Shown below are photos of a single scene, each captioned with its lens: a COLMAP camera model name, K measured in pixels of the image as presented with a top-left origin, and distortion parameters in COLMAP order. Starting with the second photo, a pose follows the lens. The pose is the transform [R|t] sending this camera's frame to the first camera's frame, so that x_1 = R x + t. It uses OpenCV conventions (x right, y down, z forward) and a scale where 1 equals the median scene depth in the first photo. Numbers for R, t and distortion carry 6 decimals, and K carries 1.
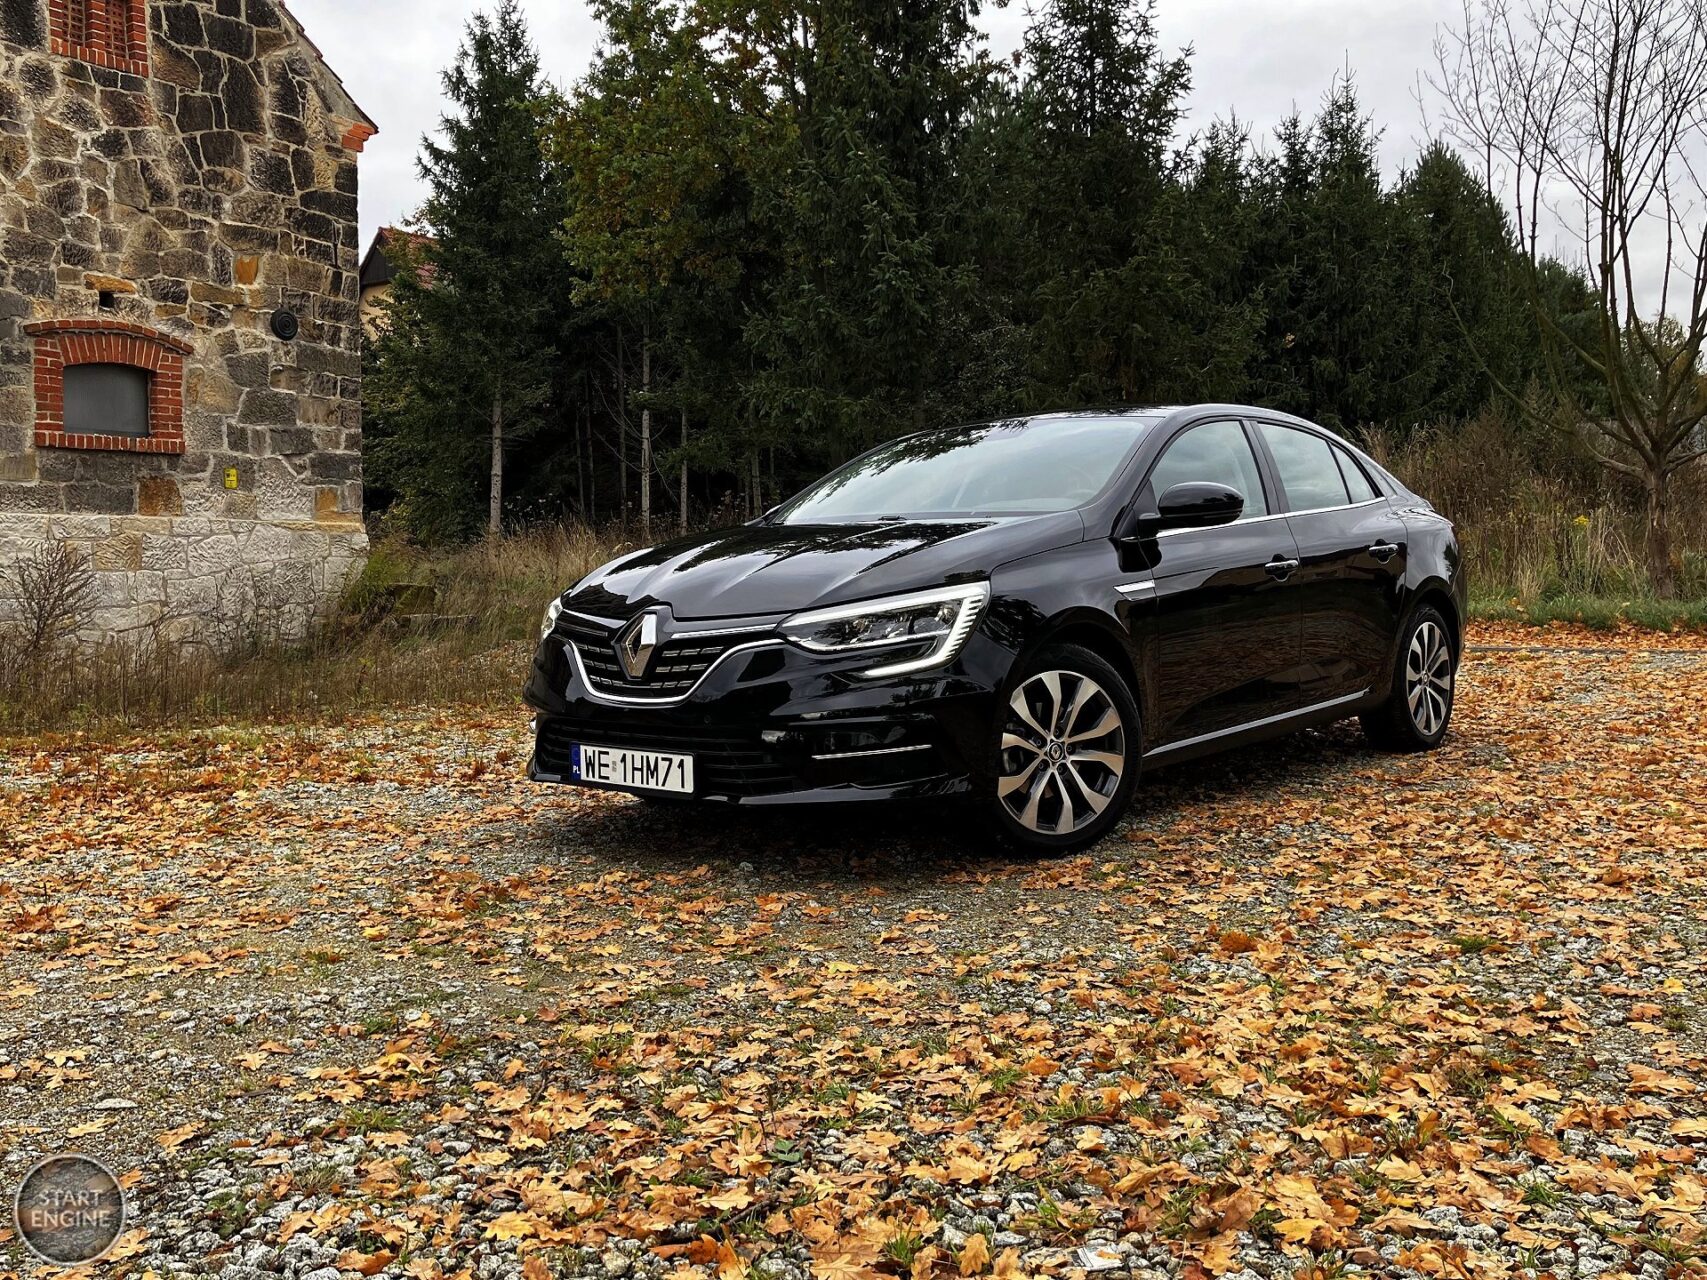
lens RADIAL K [[1564.8, 0, 867.6], [0, 1564.8, 639.2], [0, 0, 1]] dist [0.014567, 0.000000]
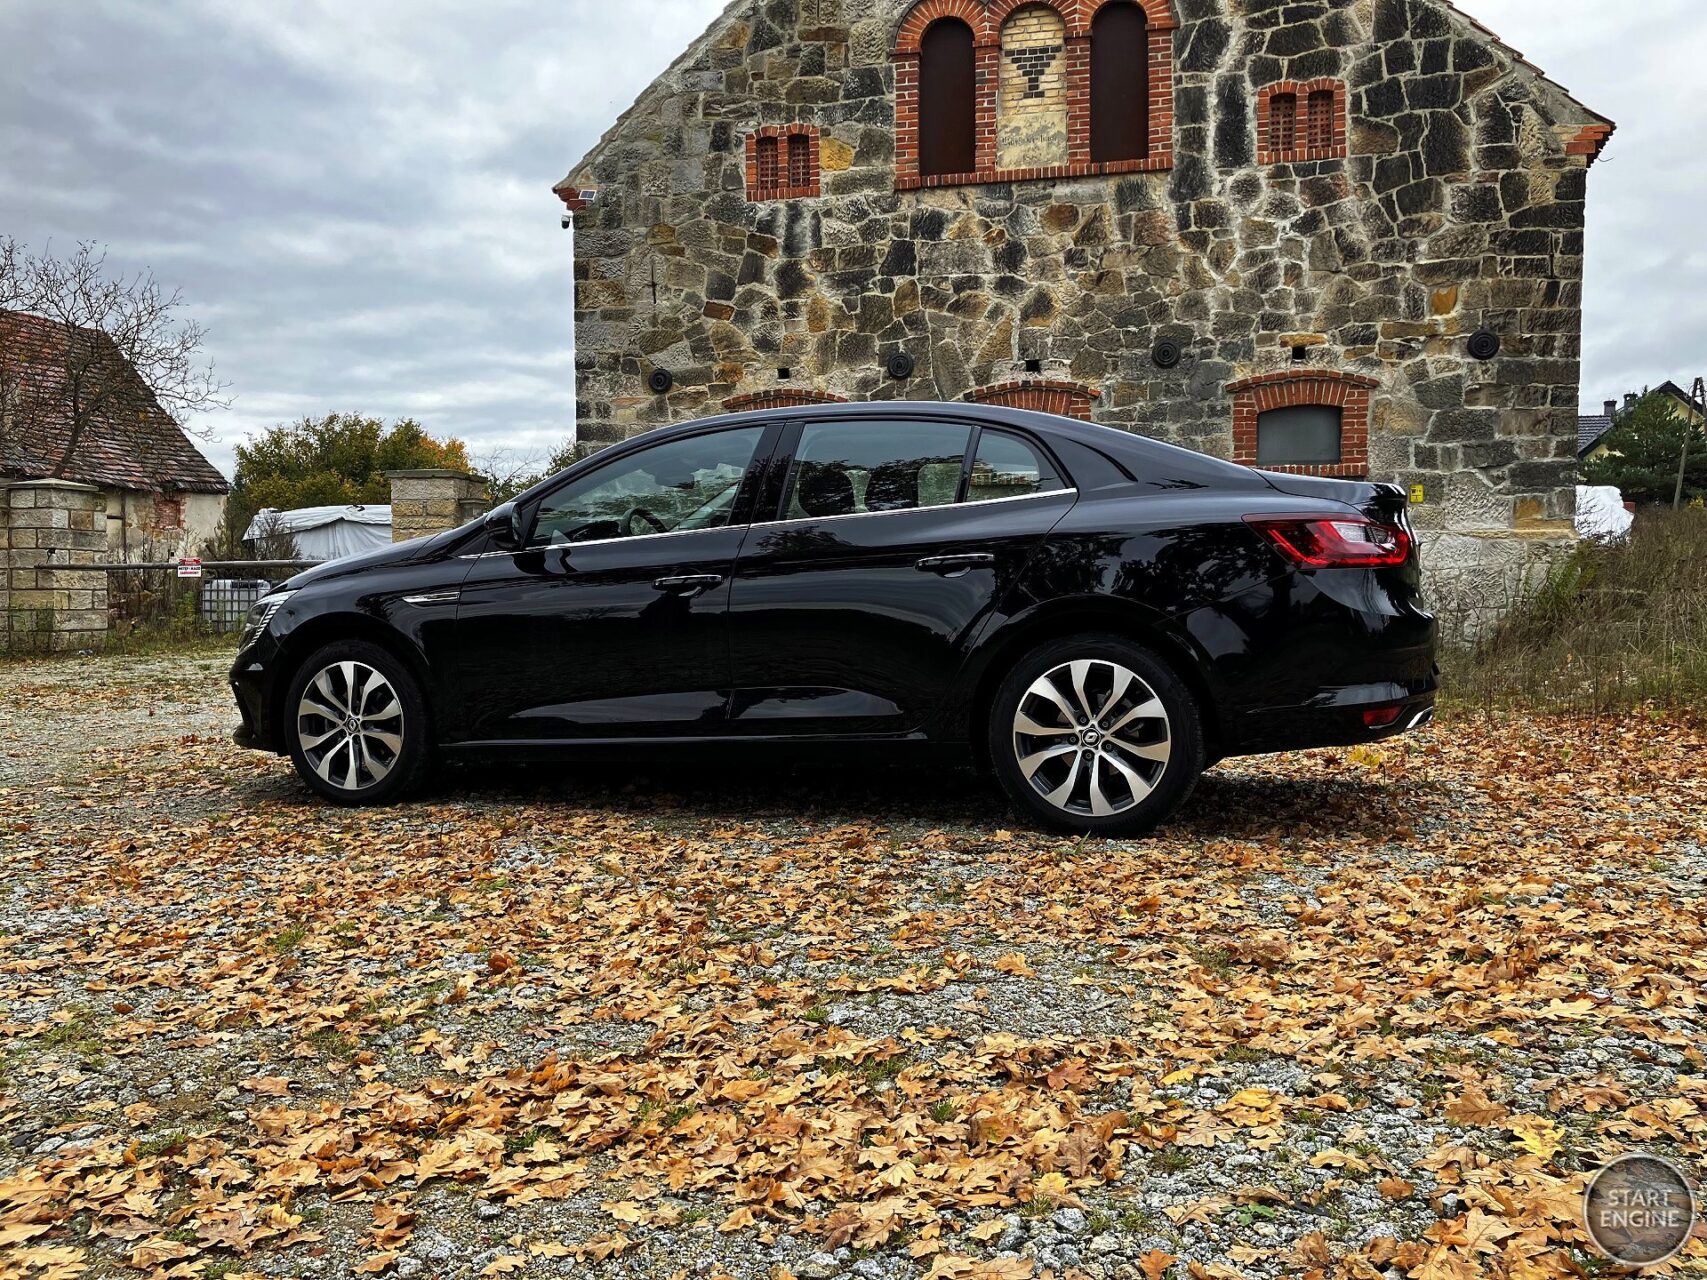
lens RADIAL K [[1376.3, 0, 841.5], [0, 1376.3, 627.8], [0, 0, 1]] dist [0.025074, -0.016645]
pose [[0.345940, 0.039516, -0.937424, 0.415771], [-0.041878, 0.998767, 0.026648, -0.018865], [0.937322, 0.030038, 0.347168, 0.316556]]
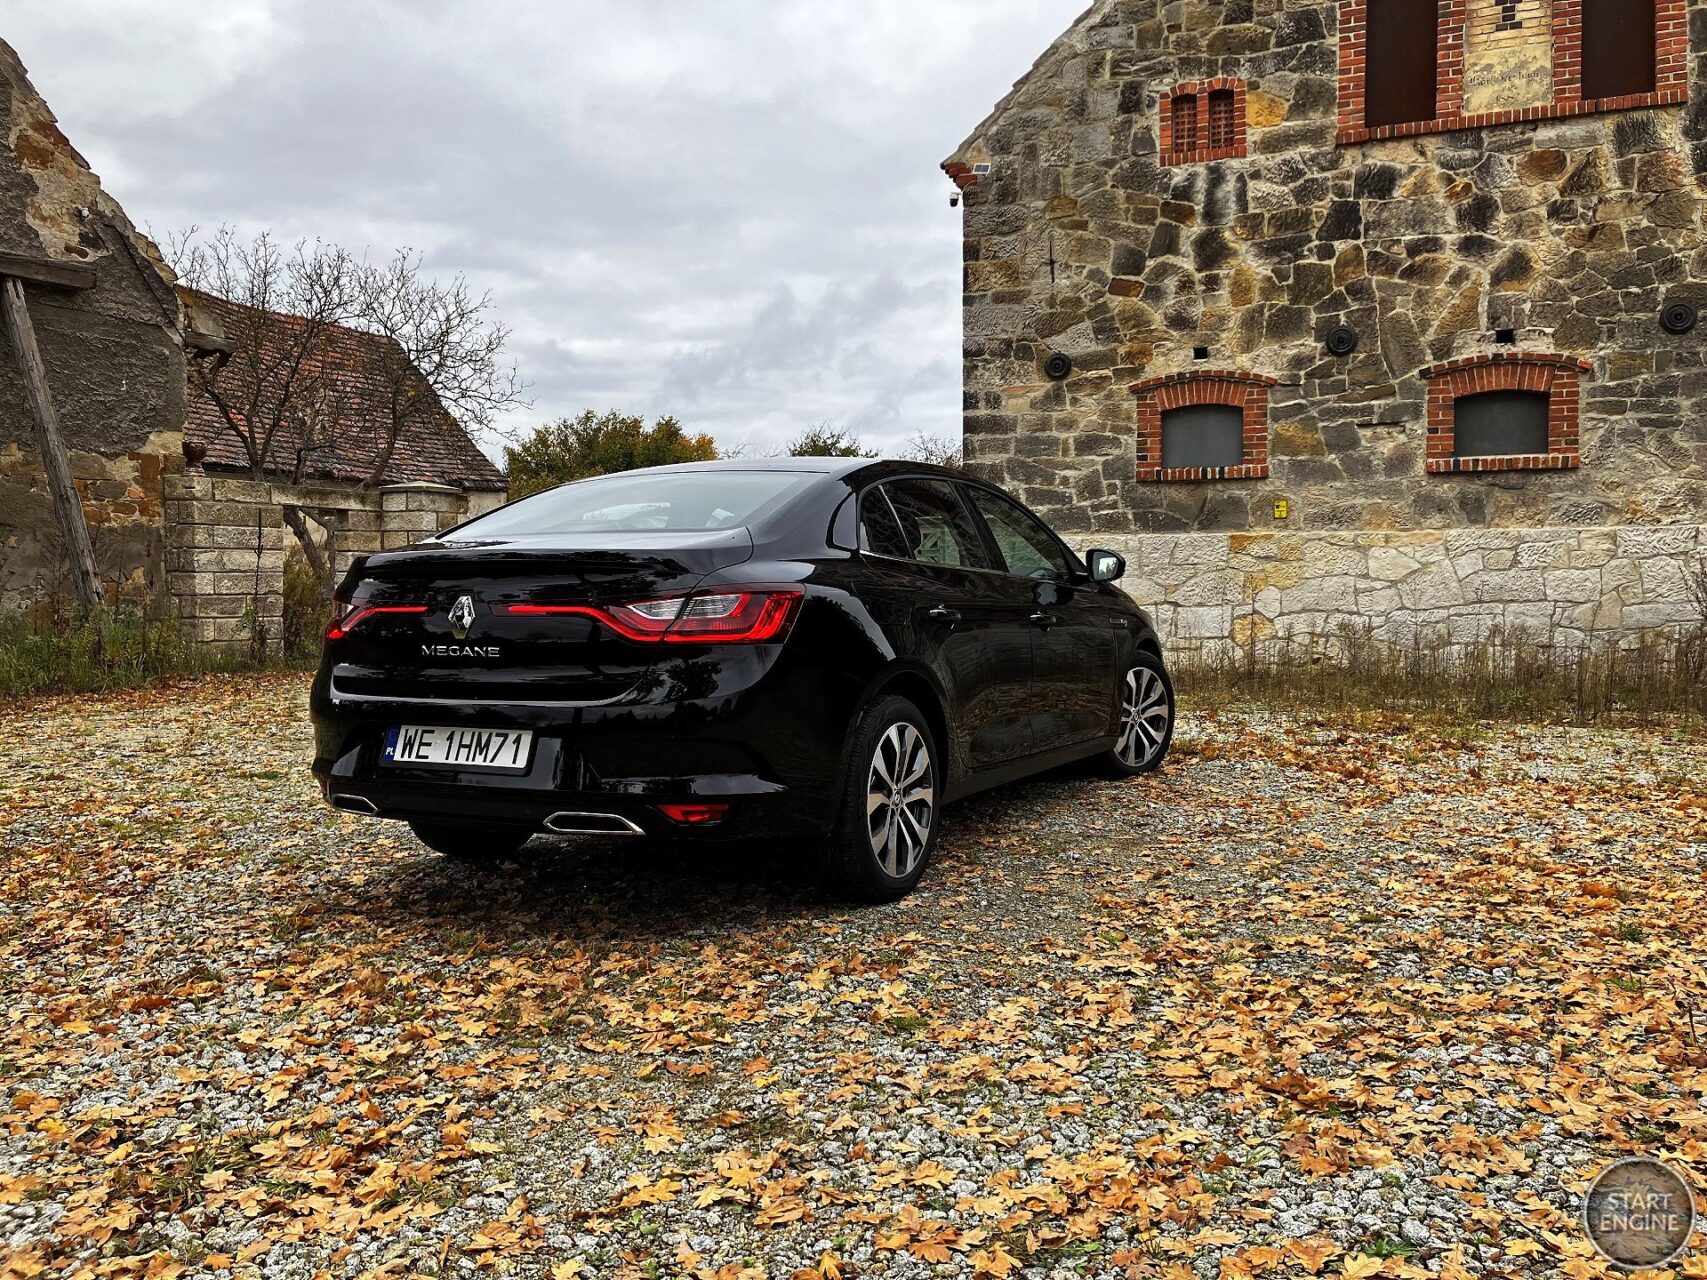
lens RADIAL K [[1376.3, 0, 845.7], [0, 1376.3, 620.1], [0, 0, 1]] dist [0.025074, -0.016645]
pose [[0.204288, 0.041743, -0.978020, 0.283129], [-0.038178, 0.998670, 0.034650, -0.022829], [0.978166, 0.030261, 0.205610, 0.185256]]
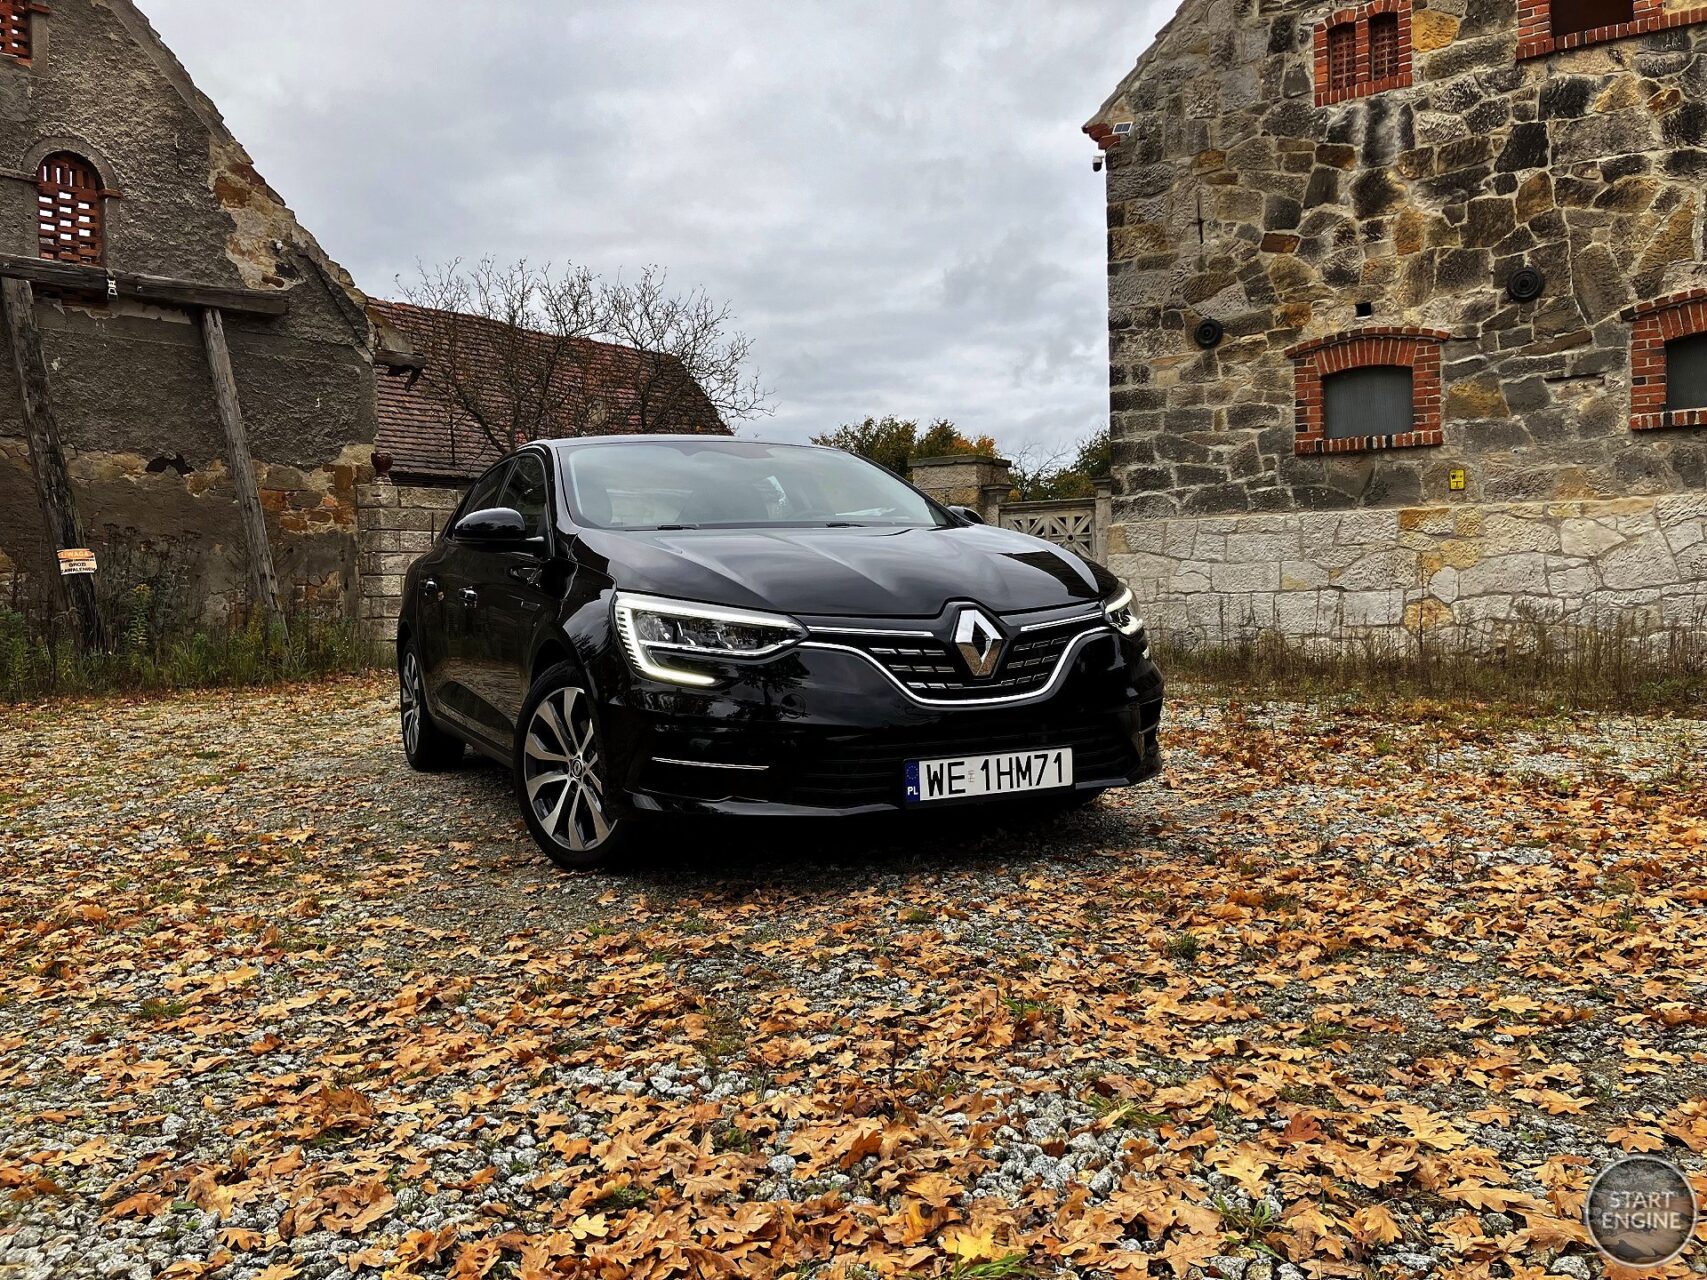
lens RADIAL K [[1376.3, 0, 846.2], [0, 1376.3, 624.9], [0, 0, 1]] dist [0.025074, -0.016645]
pose [[-0.021756, 0.041187, -0.998915, 0.264844], [-0.018829, 0.998957, 0.041599, -0.016039], [0.999586, 0.019713, -0.020958, 0.335435]]
